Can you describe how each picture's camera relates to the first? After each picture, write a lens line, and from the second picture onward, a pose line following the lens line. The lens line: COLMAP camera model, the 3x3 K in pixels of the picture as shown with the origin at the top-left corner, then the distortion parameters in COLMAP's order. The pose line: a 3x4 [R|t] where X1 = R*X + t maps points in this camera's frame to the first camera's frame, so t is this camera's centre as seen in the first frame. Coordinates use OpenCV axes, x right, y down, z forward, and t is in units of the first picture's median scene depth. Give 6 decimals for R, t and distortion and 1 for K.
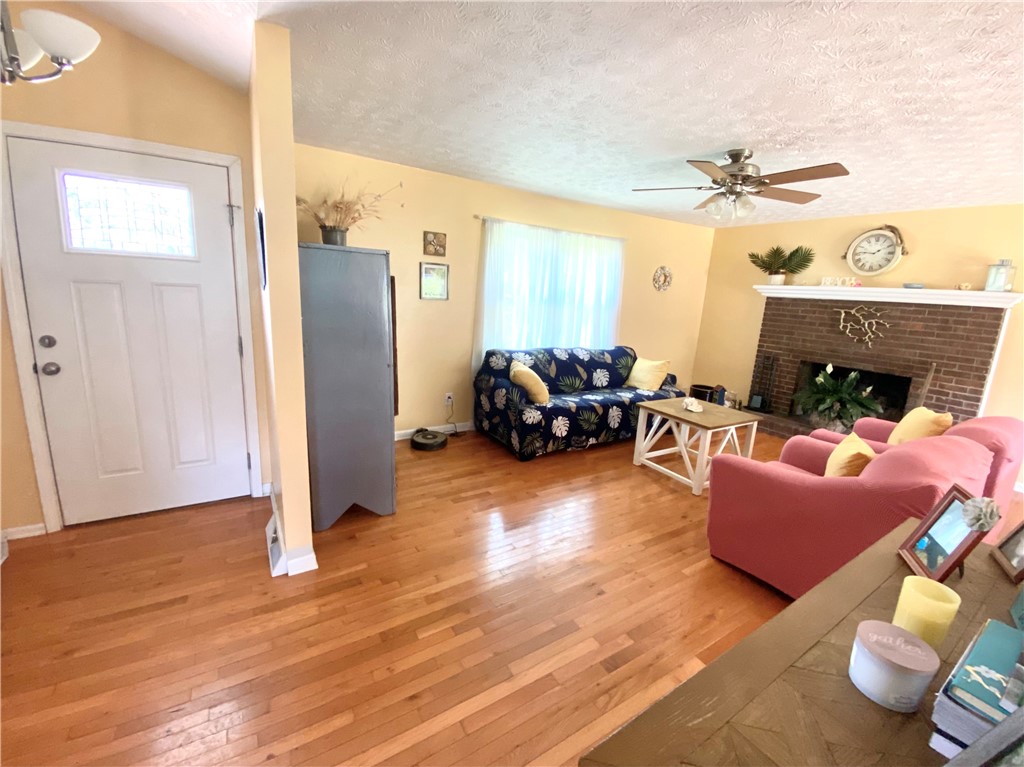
lens RADIAL K [[415.1, 0, 487.5], [0, 415.1, 382.2], [0, 0, 1]] dist [0.070504, -0.033435]
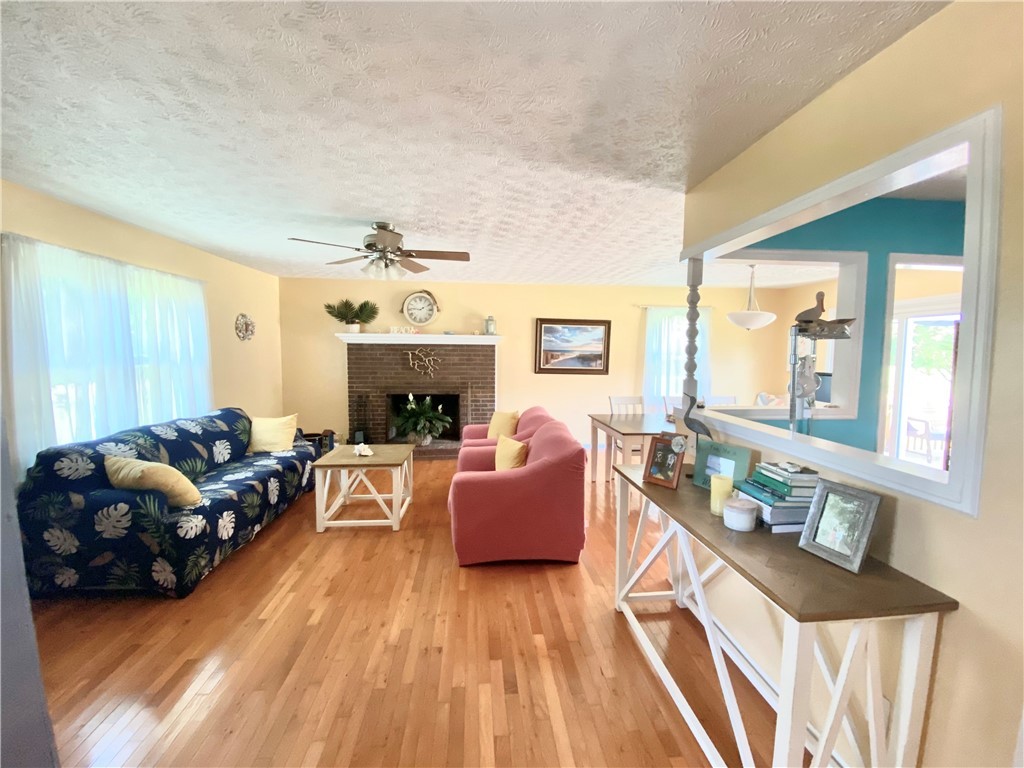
lens RADIAL K [[445.6, 0, 502.4], [0, 445.6, 385.6], [0, 0, 1]] dist [0.016325, -0.026562]
pose [[0.447807, -0.128836, 0.884799, -0.265391], [0.216234, 0.975795, 0.032648, -0.053721], [-0.867589, 0.176704, 0.464827, 0.155178]]
